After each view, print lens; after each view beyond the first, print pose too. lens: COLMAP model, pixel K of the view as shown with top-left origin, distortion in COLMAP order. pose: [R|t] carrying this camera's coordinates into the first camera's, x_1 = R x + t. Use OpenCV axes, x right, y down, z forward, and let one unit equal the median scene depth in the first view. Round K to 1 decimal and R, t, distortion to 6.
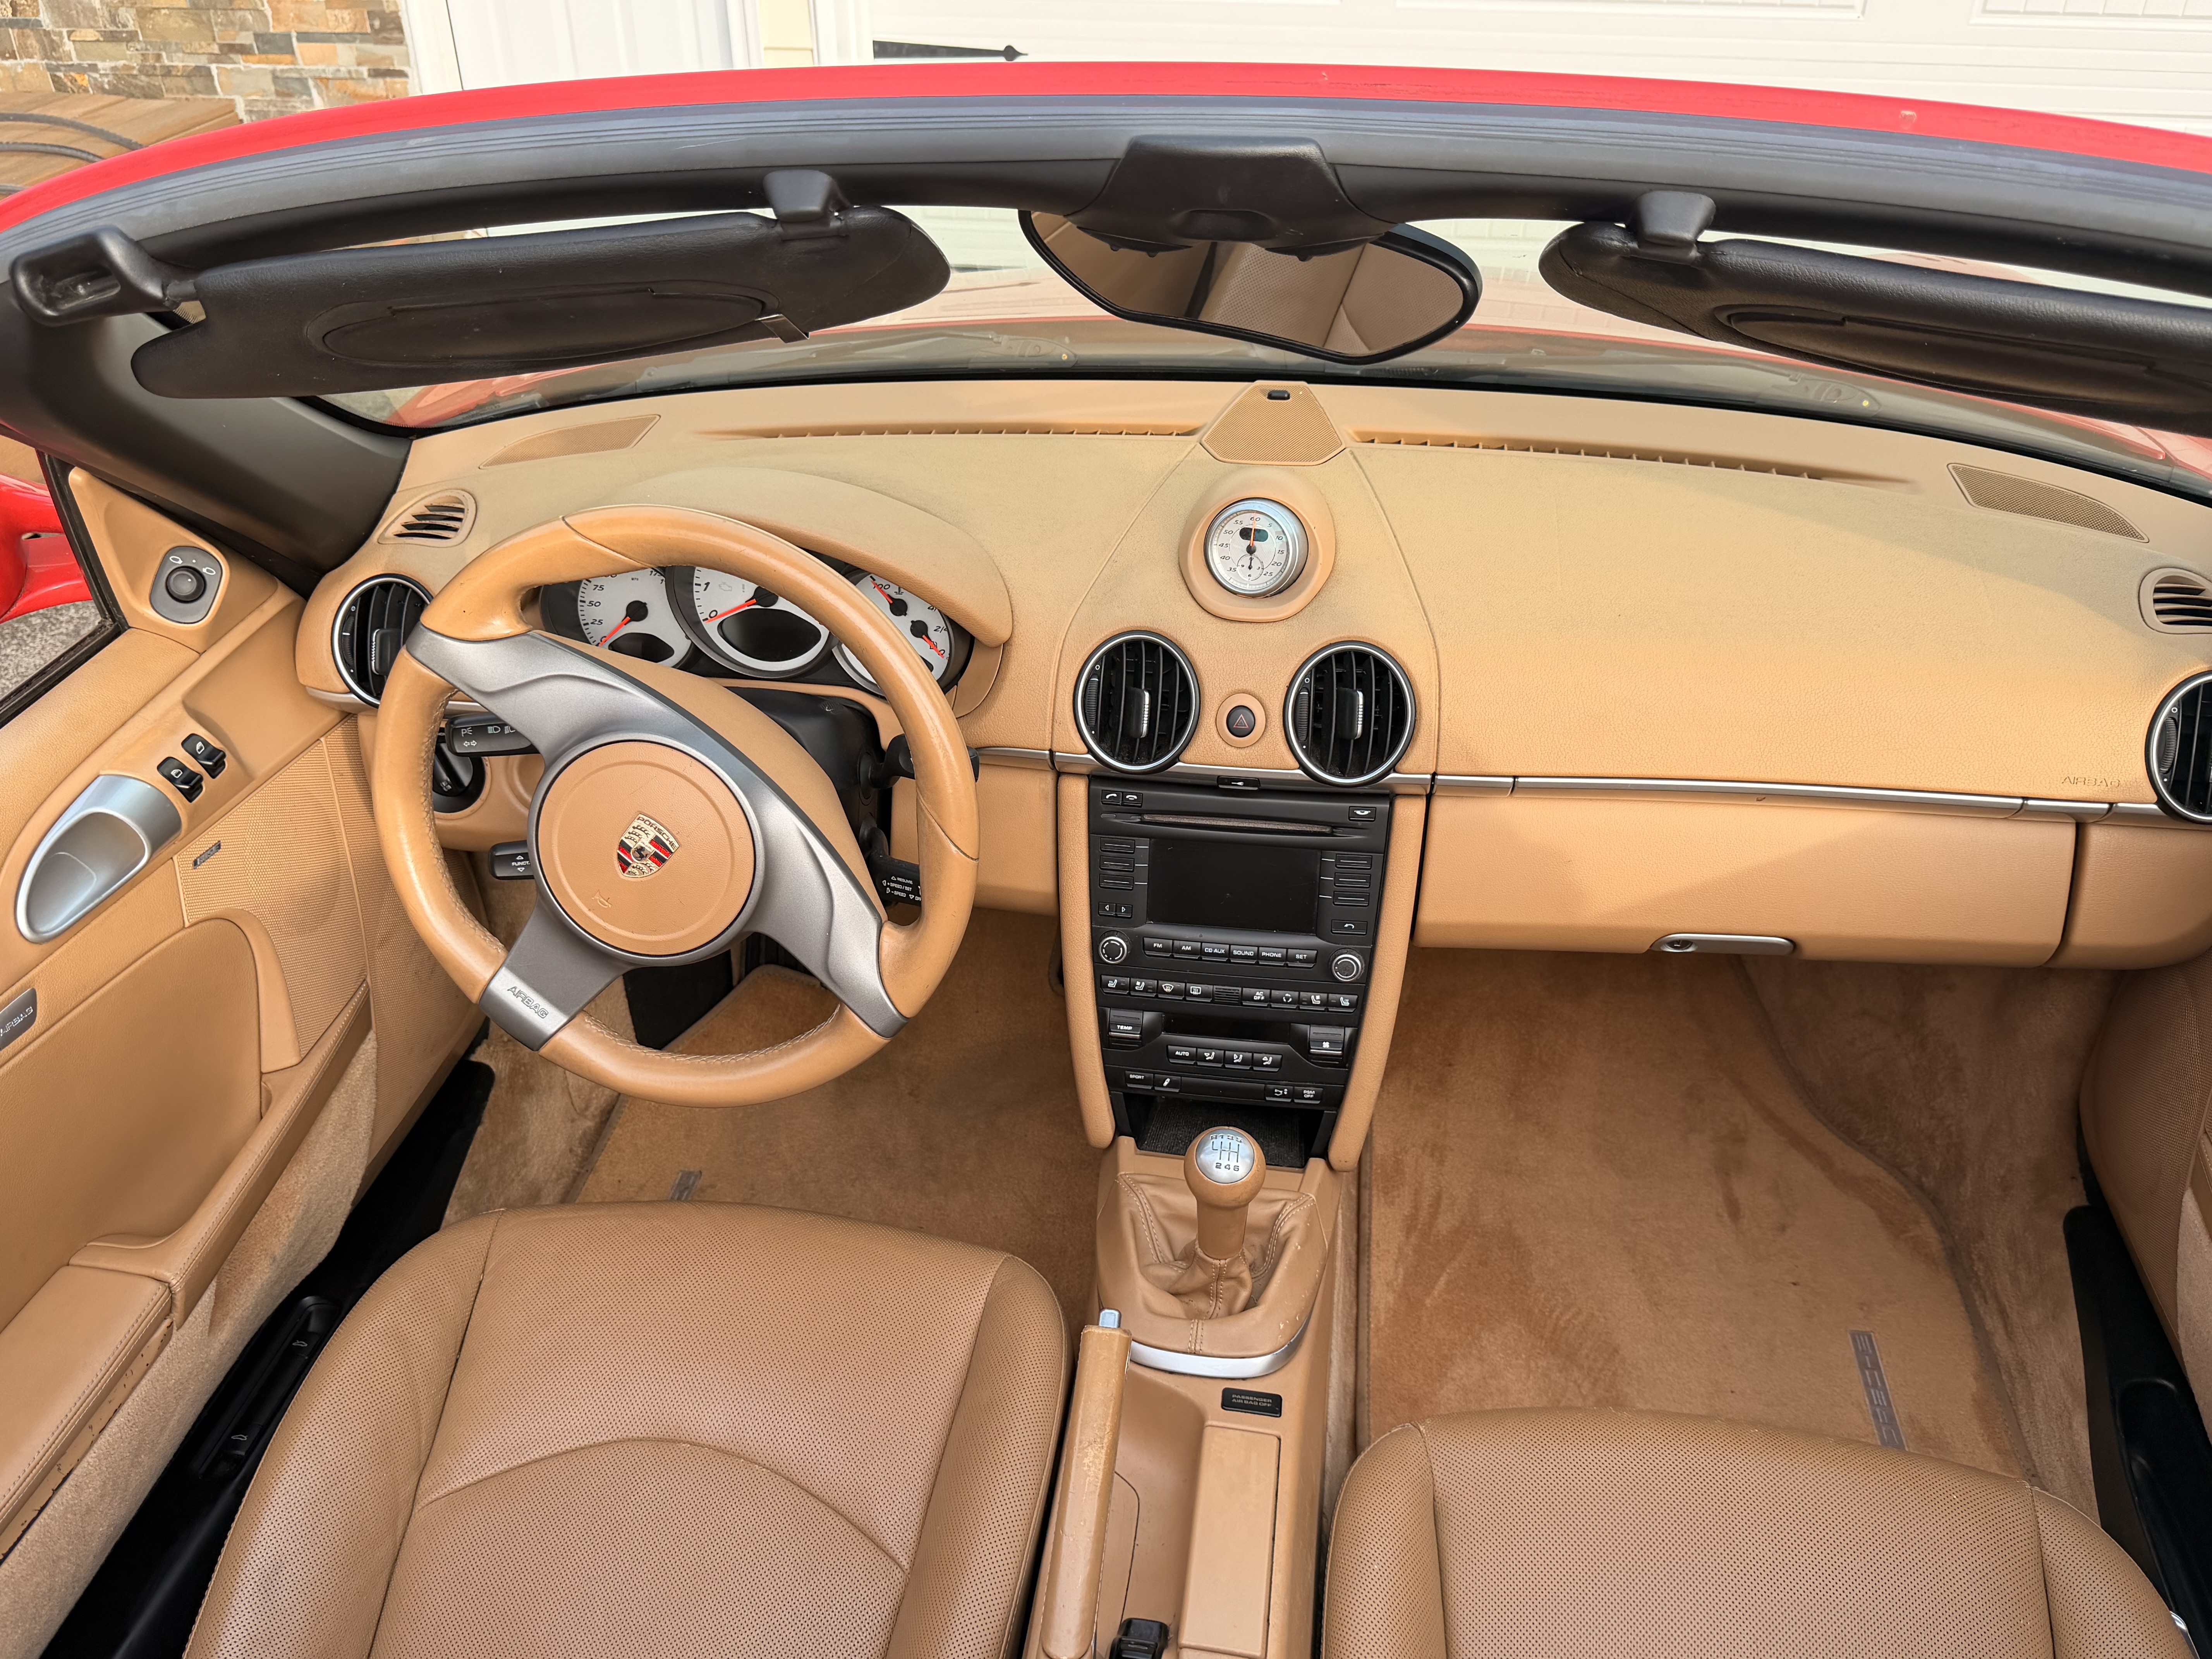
lens RADIAL K [[1735.2, 0, 1105.0], [0, 1735.2, 838.8], [0, 0, 1]] dist [-0.043810, 0.006367]
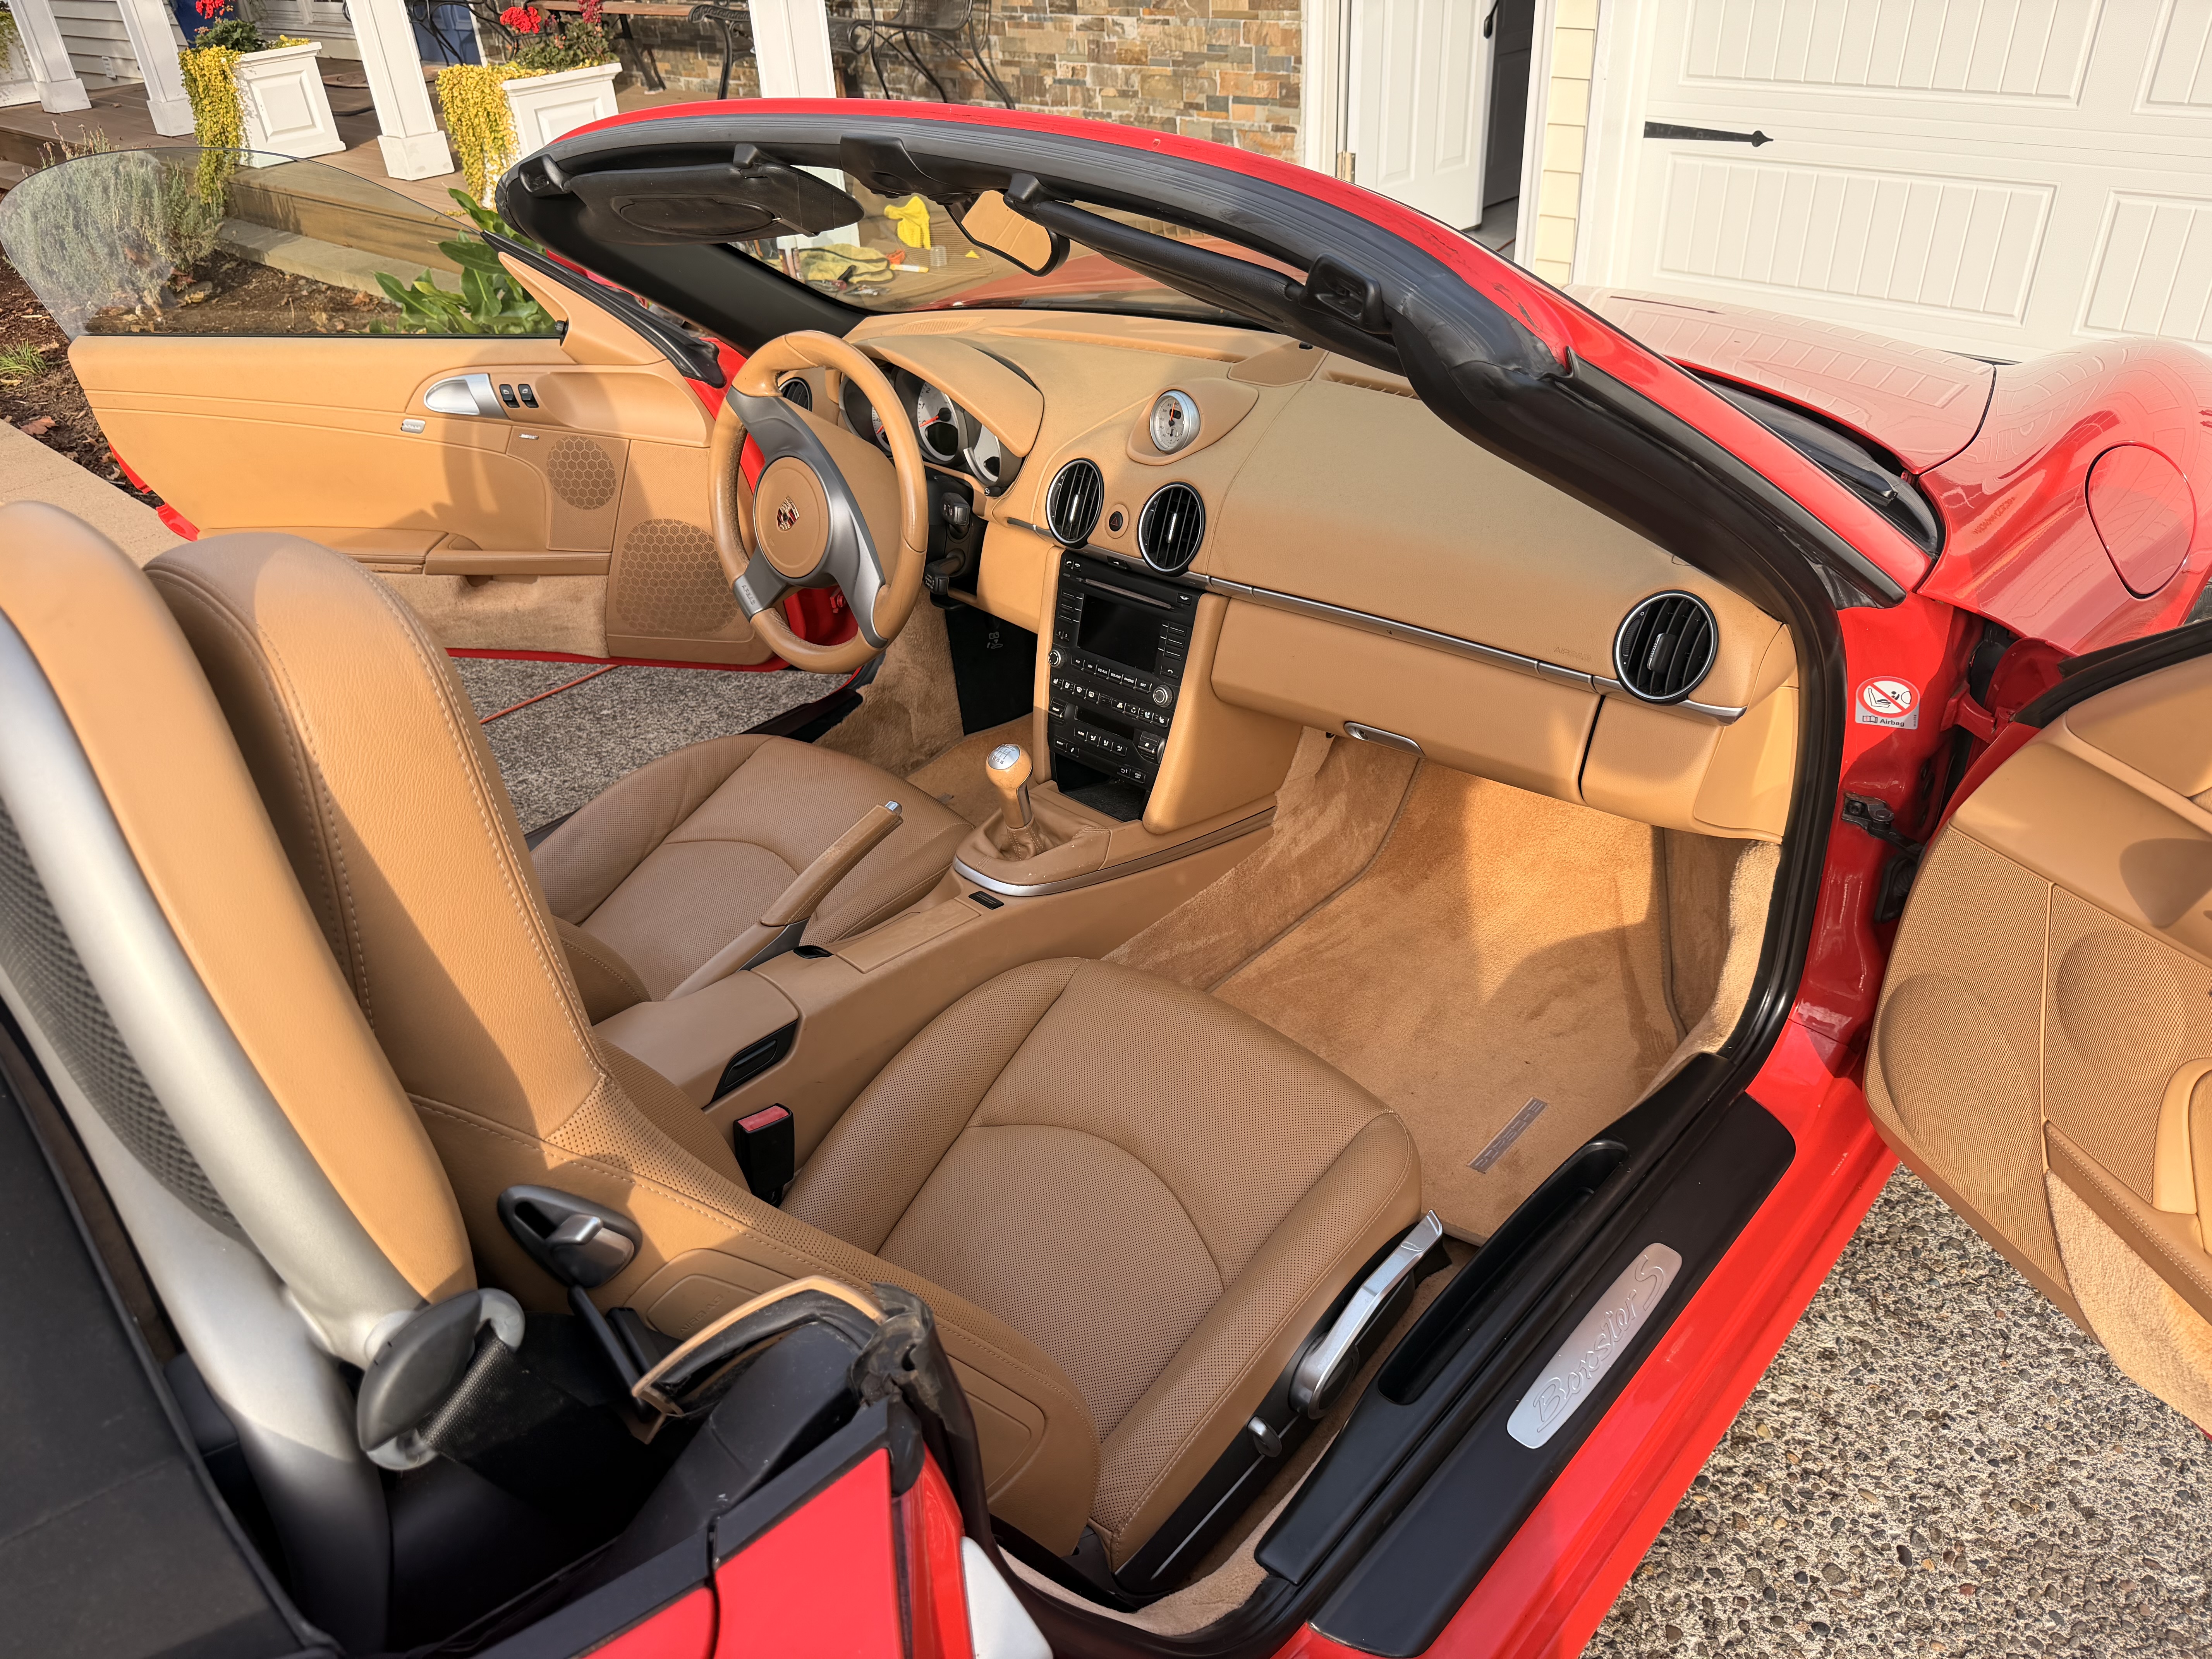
lens RADIAL K [[1536.5, 0, 1106.0], [0, 1536.5, 825.5], [0, 0, 1]] dist [-0.014214, -0.009684]
pose [[0.805803, 0.272320, -0.525854, 0.257110], [-0.275161, 0.958490, 0.074717, 0.028570], [0.524373, 0.084487, 0.847287, -0.054769]]
